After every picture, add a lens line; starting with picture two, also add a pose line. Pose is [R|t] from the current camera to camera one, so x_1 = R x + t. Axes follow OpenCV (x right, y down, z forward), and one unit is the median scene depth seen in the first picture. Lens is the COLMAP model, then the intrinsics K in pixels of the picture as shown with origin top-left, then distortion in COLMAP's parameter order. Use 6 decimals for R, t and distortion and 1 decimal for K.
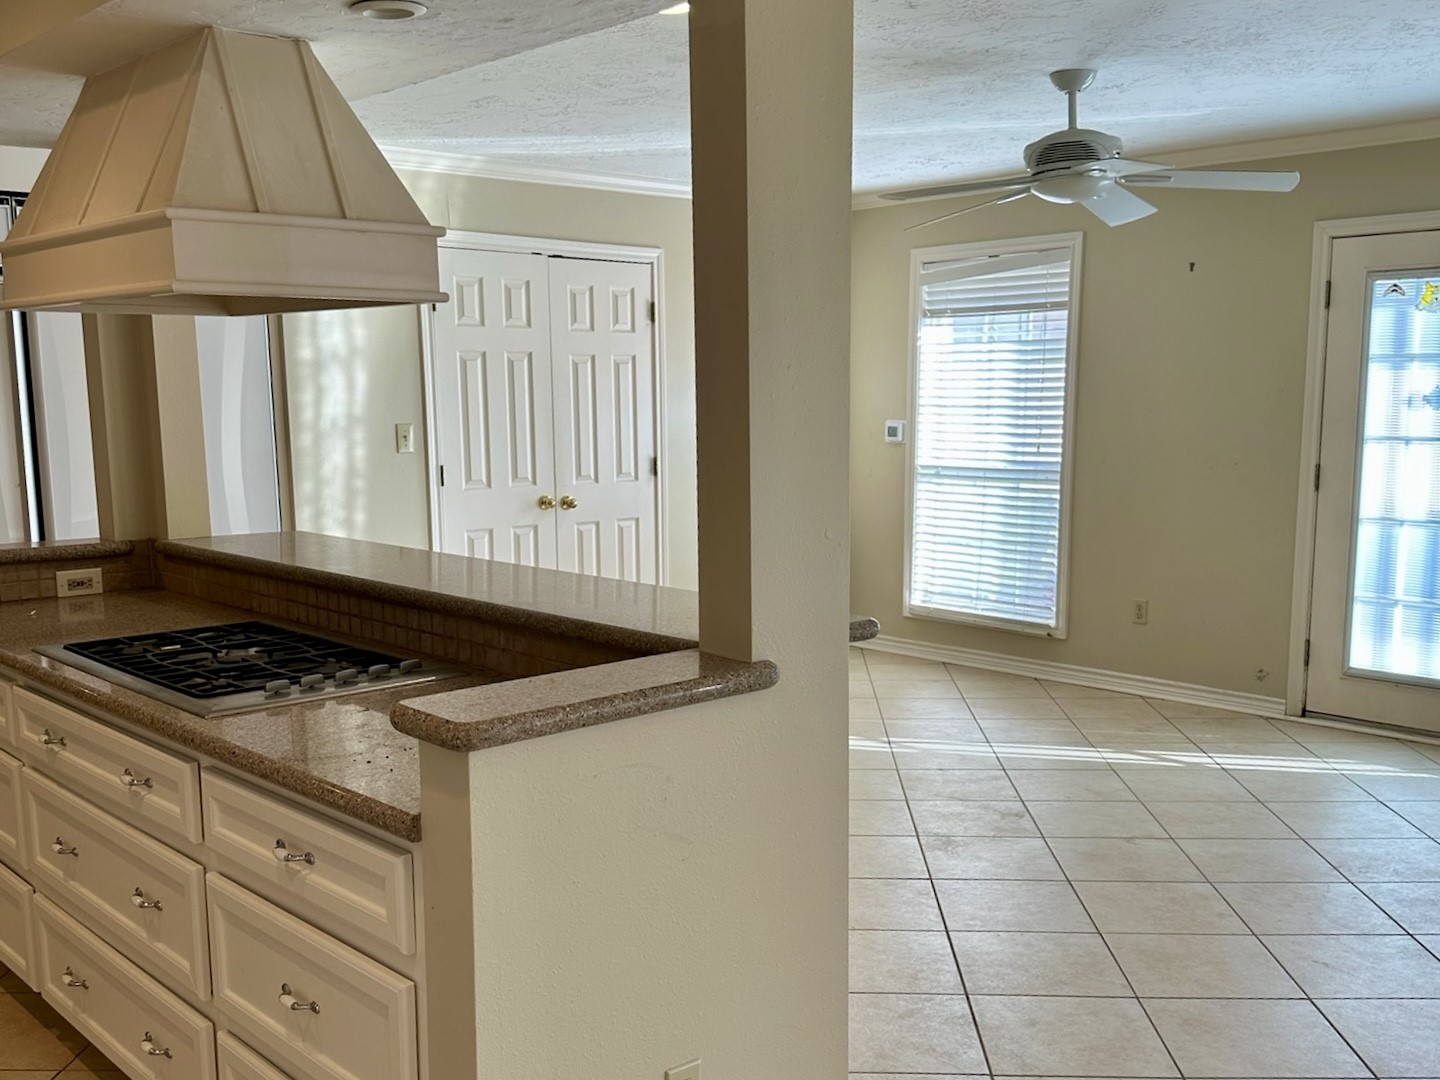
lens RADIAL K [[1399.2, 0, 723.8], [0, 1399.2, 633.6], [0, 0, 1]] dist [0.076268, -0.232242]
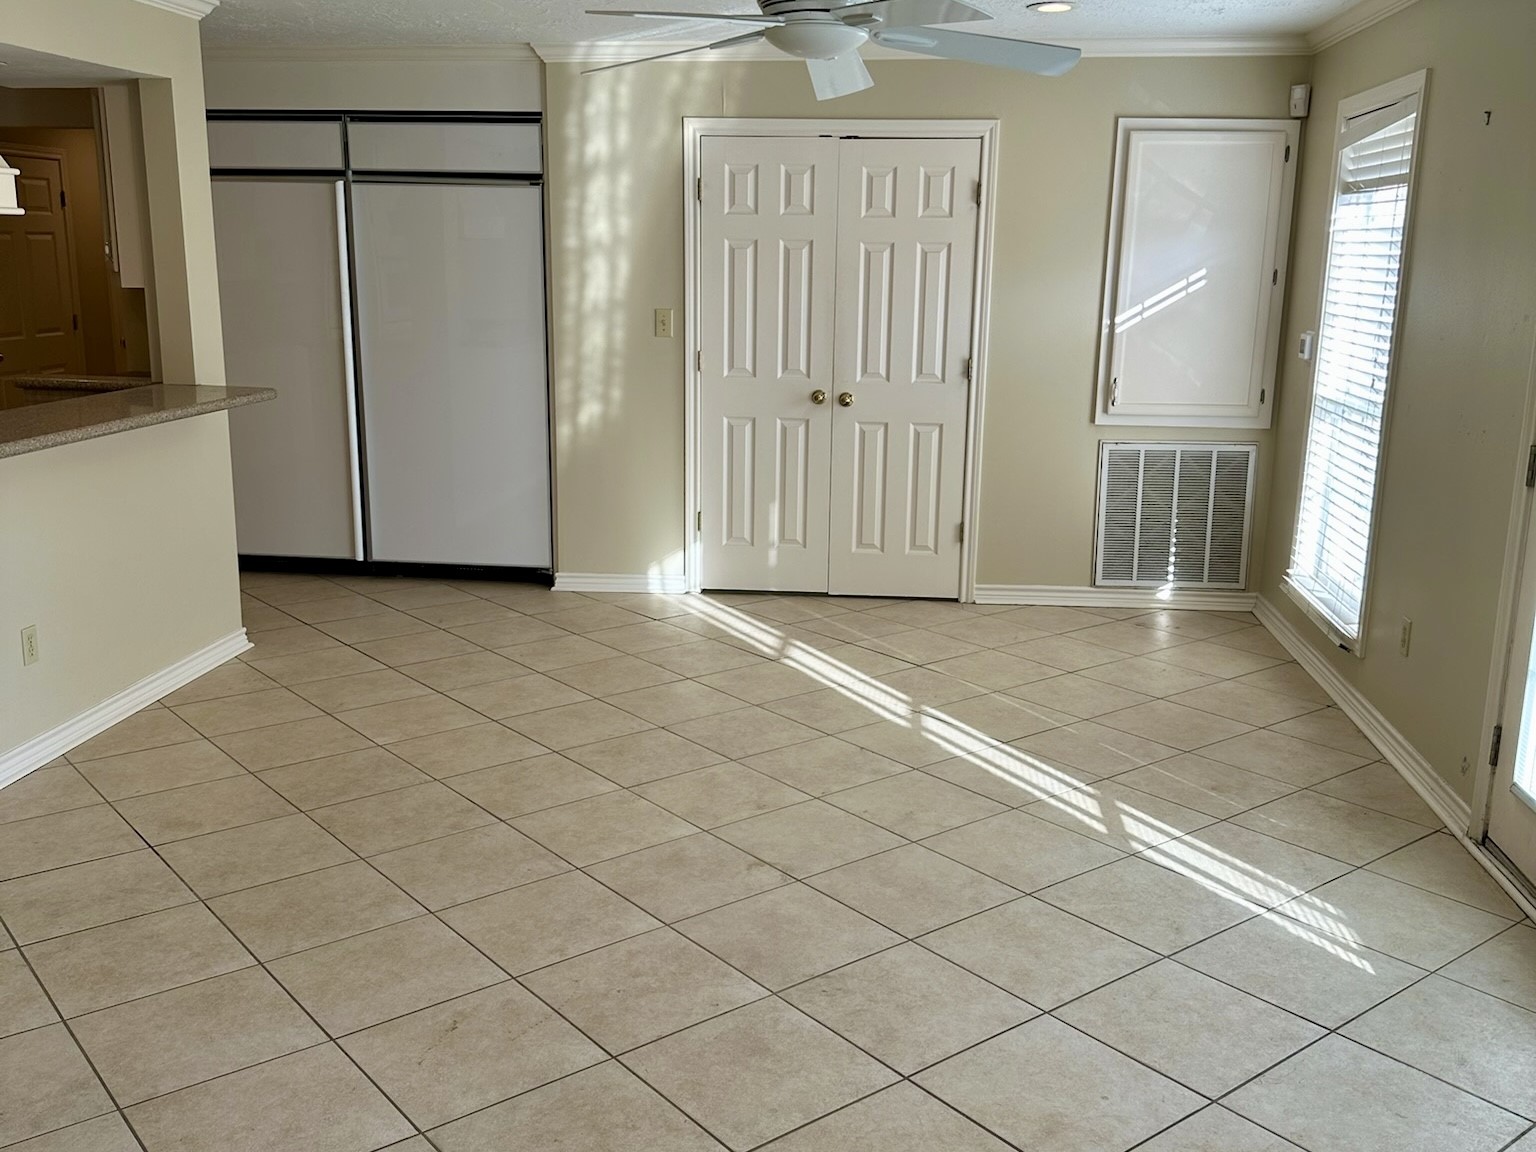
lens RADIAL K [[1430.1, 0, 783.2], [0, 1430.1, 626.2], [0, 0, 1]] dist [0.061193, -0.157078]
pose [[0.645627, 0.205364, -0.735521, 0.694091], [-0.147594, 0.978558, 0.143667, -0.086038], [0.749254, 0.015804, 0.662094, 0.361608]]
